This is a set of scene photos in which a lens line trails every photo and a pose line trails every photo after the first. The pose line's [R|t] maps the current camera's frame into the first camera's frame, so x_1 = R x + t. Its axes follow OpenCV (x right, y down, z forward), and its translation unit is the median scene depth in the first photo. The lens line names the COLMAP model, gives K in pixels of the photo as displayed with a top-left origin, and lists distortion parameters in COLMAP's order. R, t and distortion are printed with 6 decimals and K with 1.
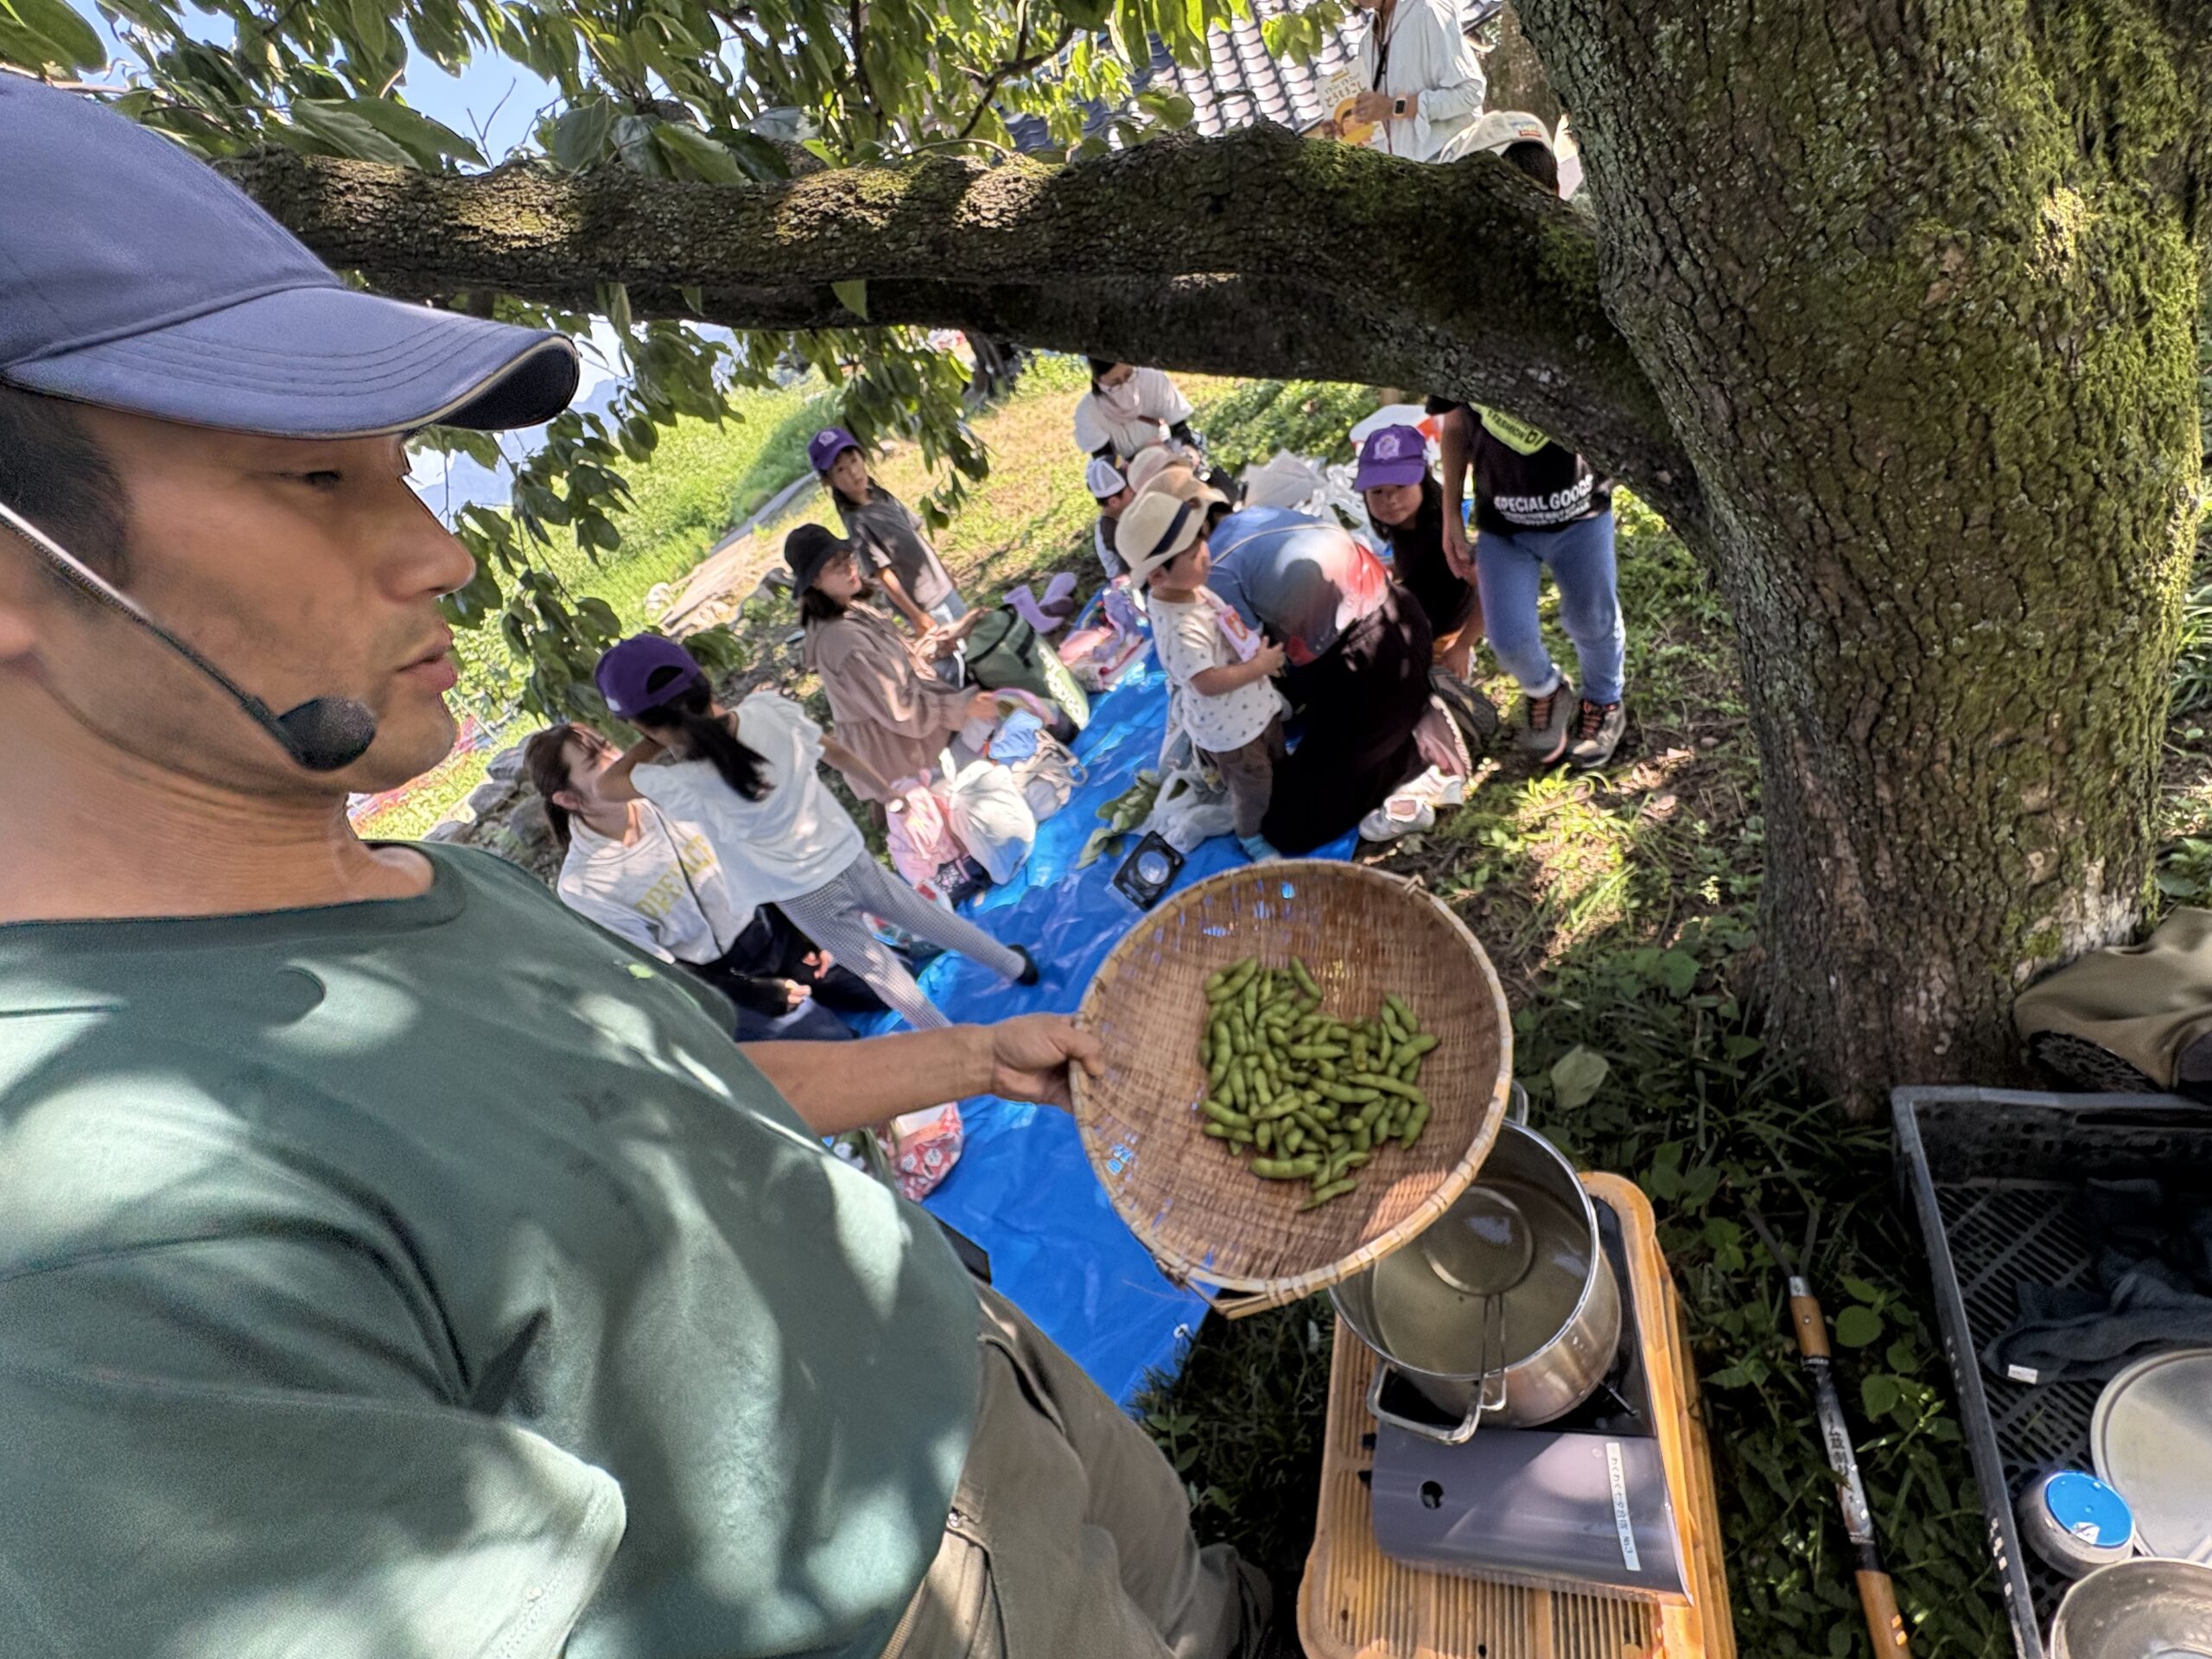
lens RADIAL K [[963.0, 0, 1105.5], [0, 963.0, 831.4], [0, 0, 1]] dist [0.024366, 0.000693]
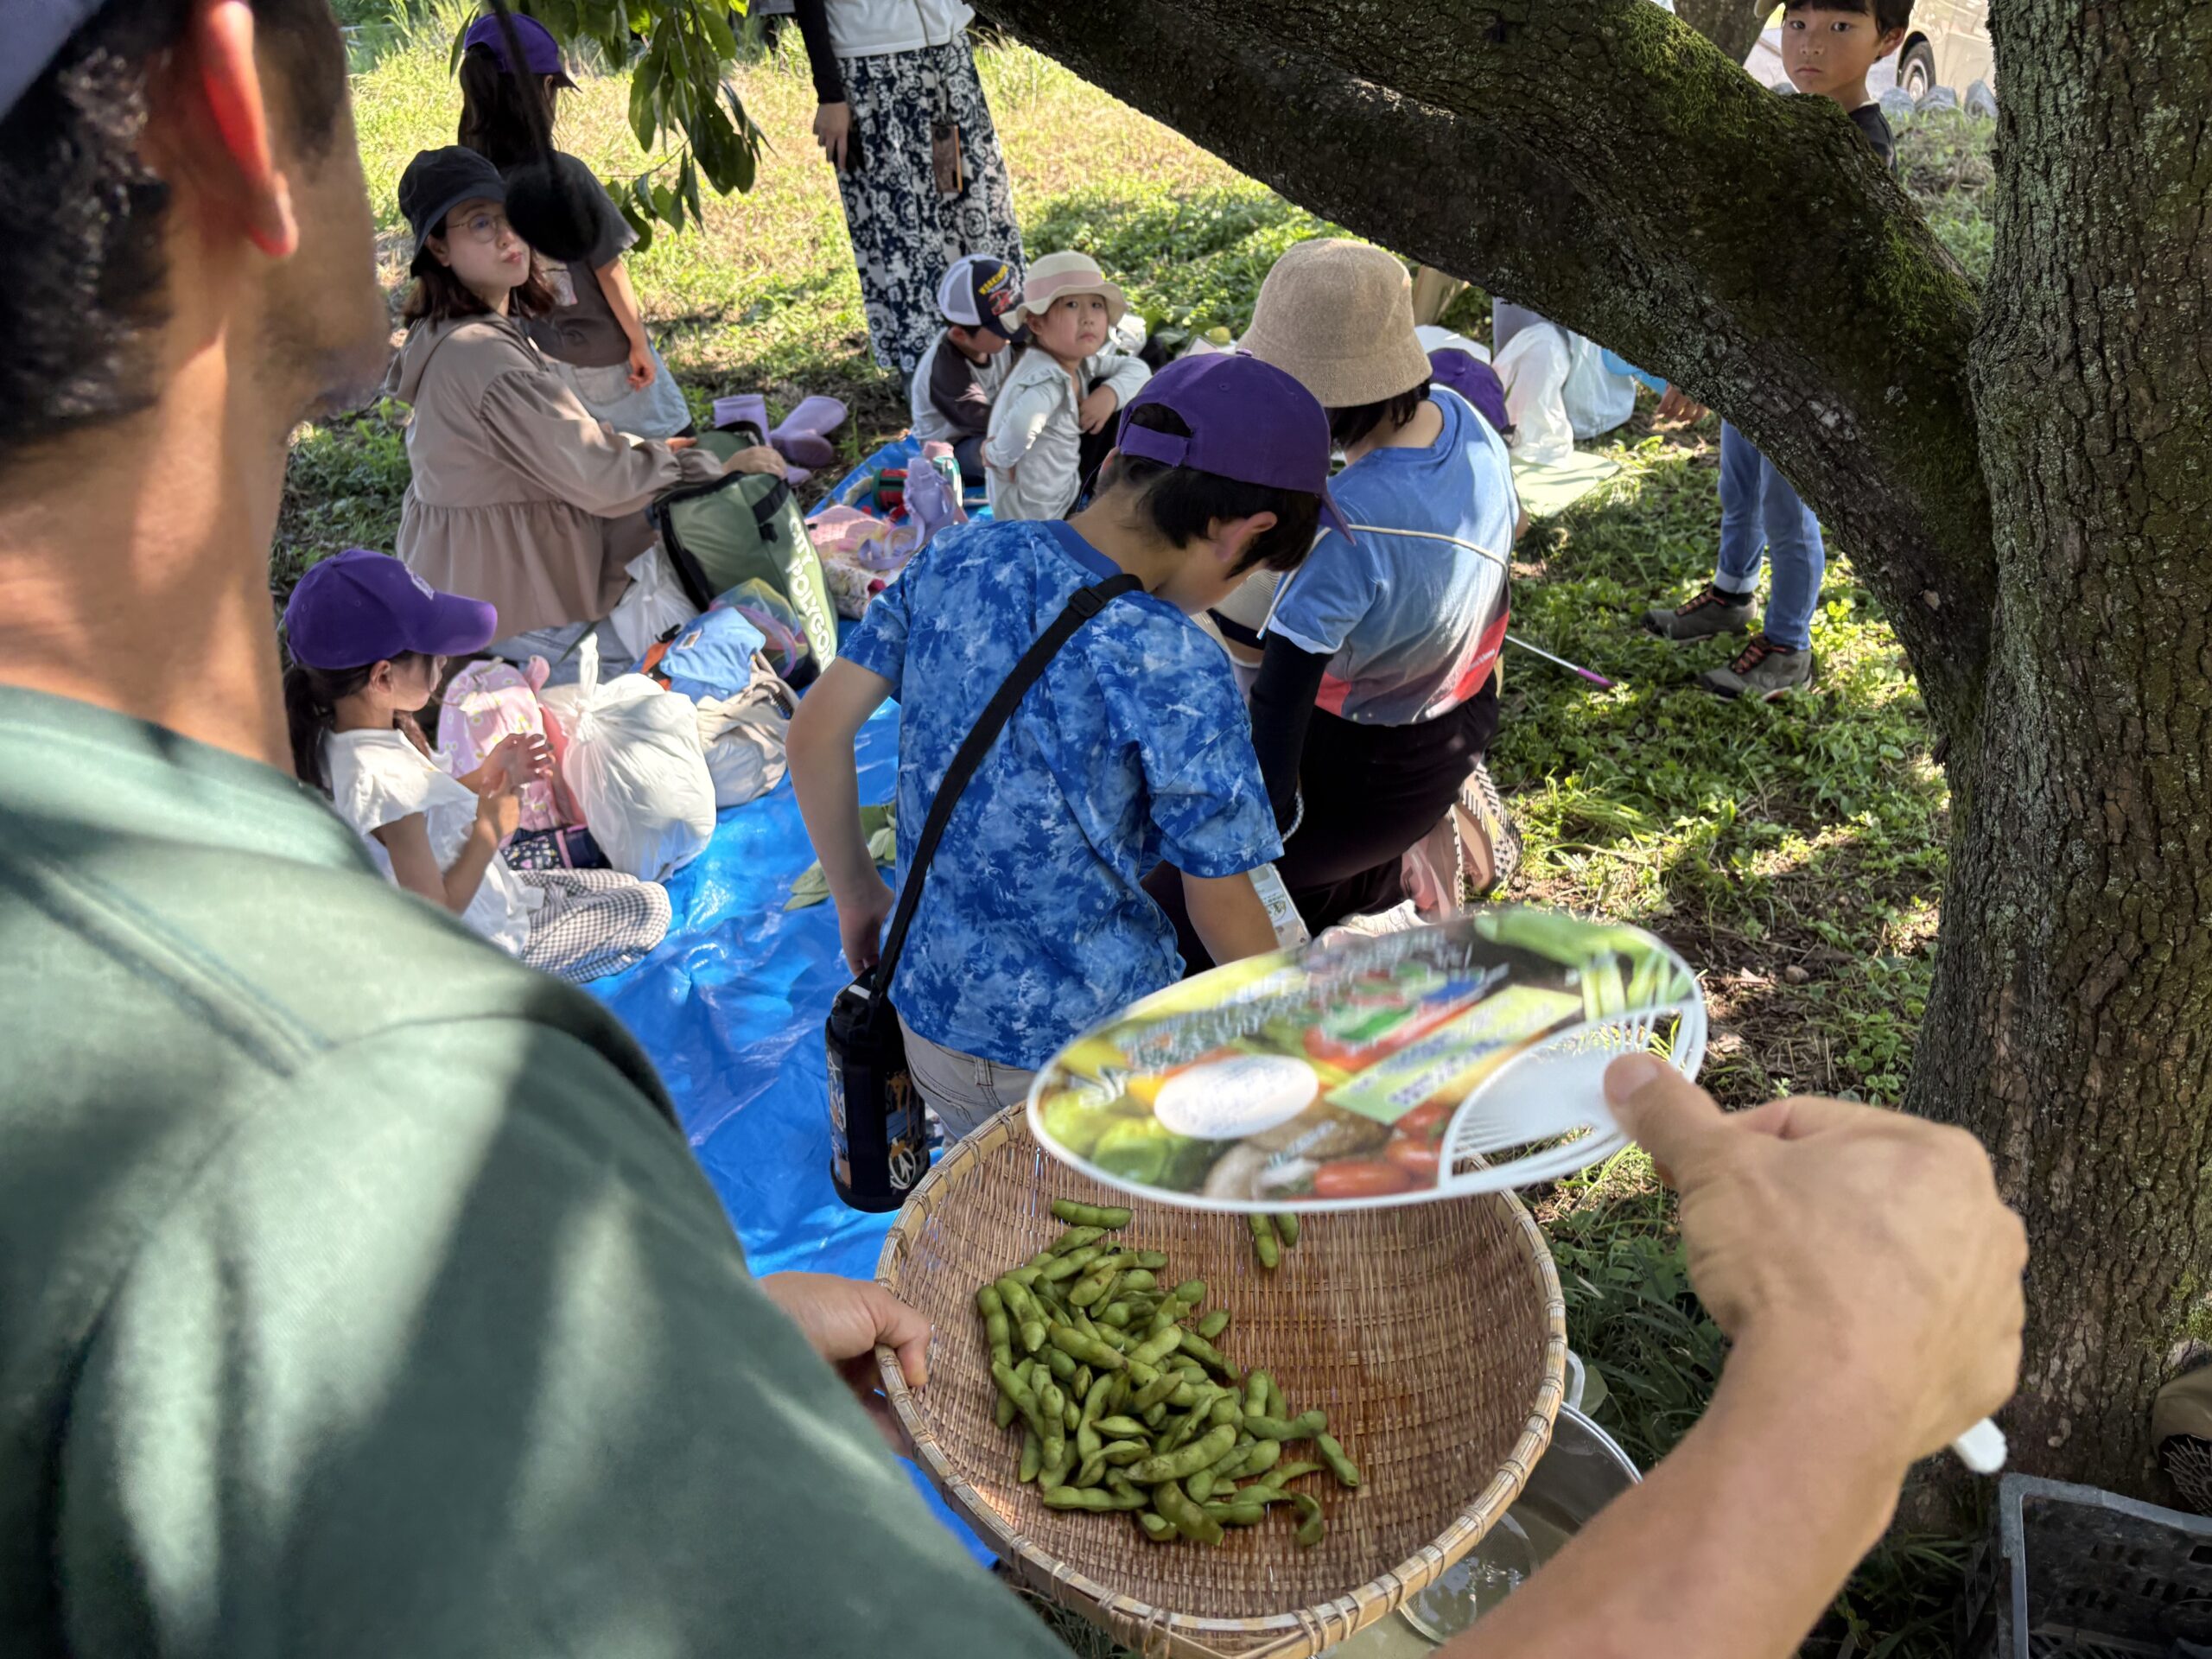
lens RADIAL K [[1743.9, 0, 1107.1], [0, 1743.9, 829.7], [0, 0, 1]] dist [0.045431, -0.016784]
pose [[0.932652, 0.279040, 0.228686, -0.139149], [-0.266879, 0.960138, -0.083133, 0.043185], [-0.242768, 0.016503, 0.969944, -0.074518]]
